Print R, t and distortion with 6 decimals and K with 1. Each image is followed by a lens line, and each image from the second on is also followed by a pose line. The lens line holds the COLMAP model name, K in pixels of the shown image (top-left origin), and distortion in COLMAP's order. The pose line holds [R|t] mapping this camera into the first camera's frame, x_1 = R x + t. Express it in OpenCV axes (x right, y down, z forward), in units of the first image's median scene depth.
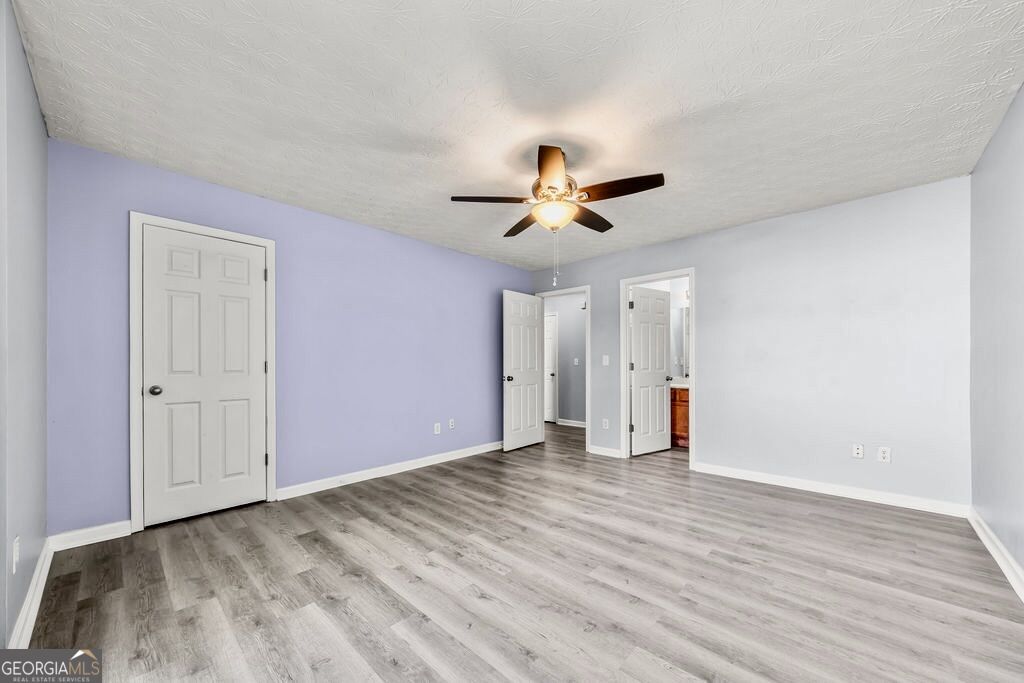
lens RADIAL K [[373.9, 0, 504.7], [0, 373.9, 364.3], [0, 0, 1]] dist [-0.014181, -0.000023]
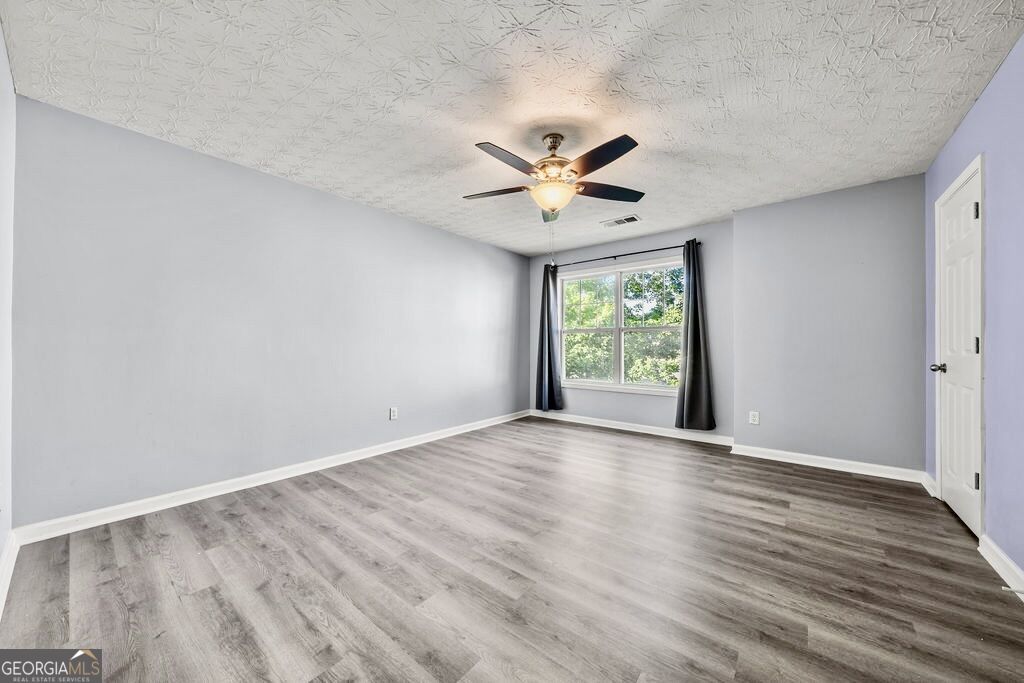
lens RADIAL K [[351.9, 0, 512.6], [0, 351.9, 344.1], [0, 0, 1]] dist [-0.006295, -0.000189]
pose [[-0.996242, 0.002241, -0.086589, 0.302754], [0.002659, 0.999985, -0.004716, 0.006948], [0.086577, -0.004928, -0.996233, 1.806246]]
